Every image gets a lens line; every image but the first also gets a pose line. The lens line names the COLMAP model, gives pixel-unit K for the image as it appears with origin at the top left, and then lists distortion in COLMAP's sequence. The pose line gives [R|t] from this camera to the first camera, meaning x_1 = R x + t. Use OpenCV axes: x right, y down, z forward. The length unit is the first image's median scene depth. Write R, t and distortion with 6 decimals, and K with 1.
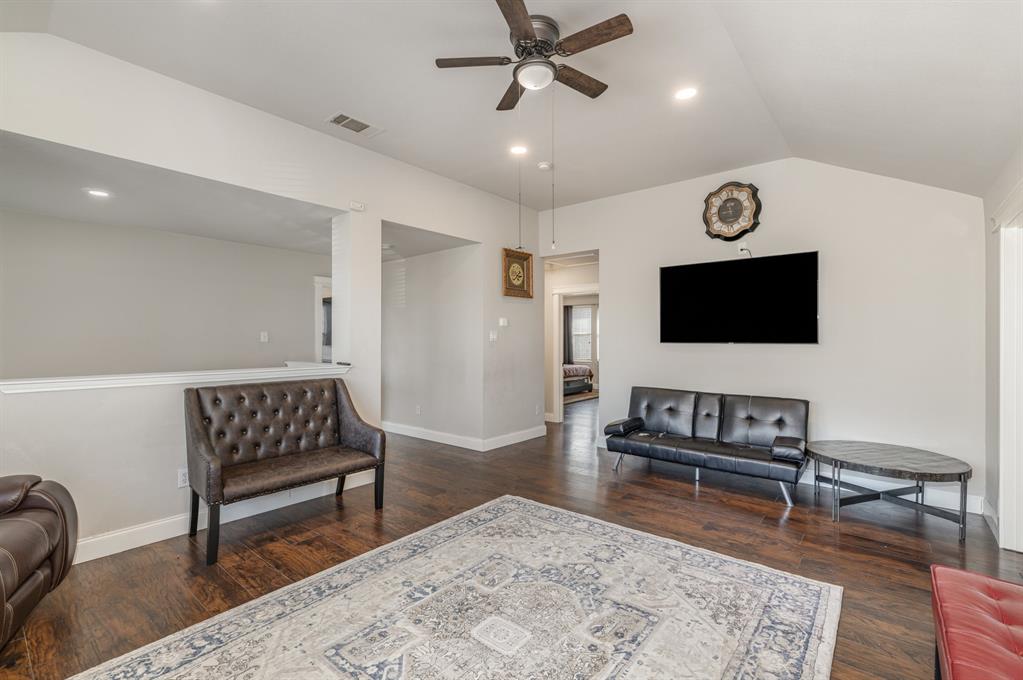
lens RADIAL K [[455.0, 0, 518.5], [0, 455.0, 342.1], [0, 0, 1]] dist [-0.002719, 0.002448]
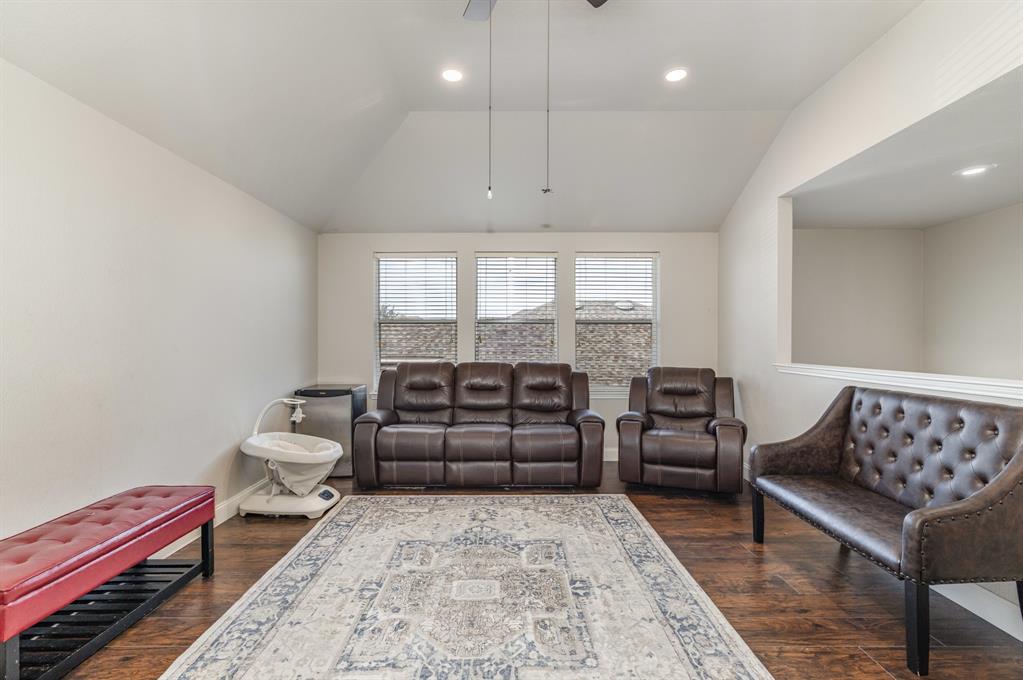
lens RADIAL K [[455.0, 0, 504.7], [0, 455.0, 342.8], [0, 0, 1]] dist [-0.002719, 0.002448]
pose [[-0.784910, 0.001330, -0.619609, 0.454907], [-0.003466, 0.999973, 0.006538, 0.011446], [0.619600, 0.007280, -0.784884, 1.441399]]
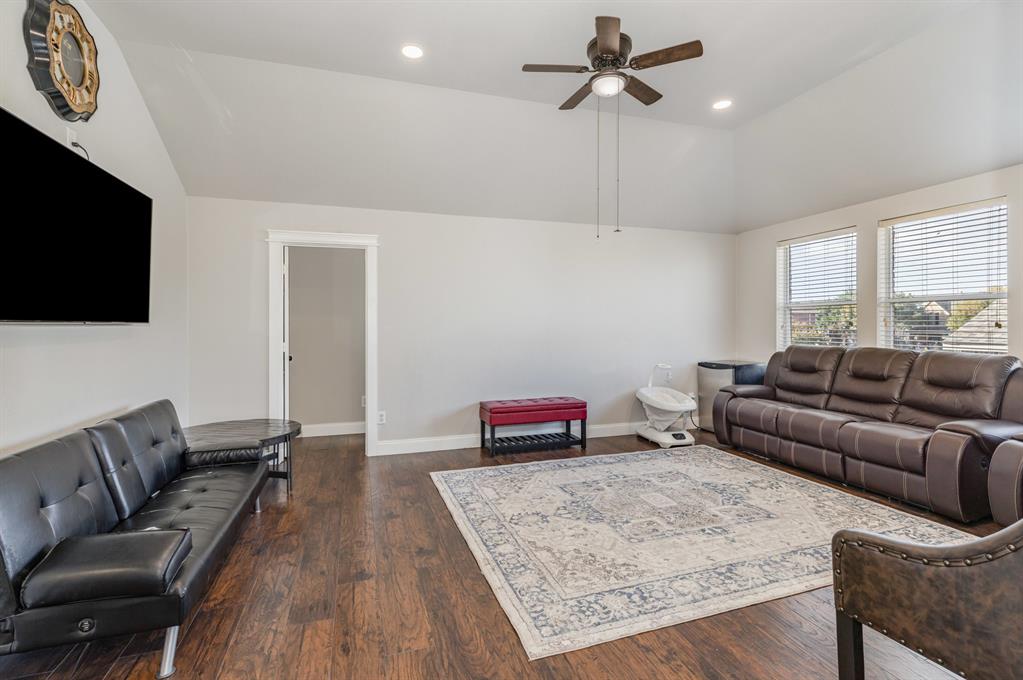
lens RADIAL K [[455.0, 0, 498.9], [0, 455.0, 317.8], [0, 0, 1]] dist [-0.002719, 0.002448]
pose [[-0.828220, 0.009962, 0.560314, -0.359226], [0.004801, 0.999931, -0.010682, 0.006807], [-0.560382, -0.006157, -0.828212, 1.980440]]
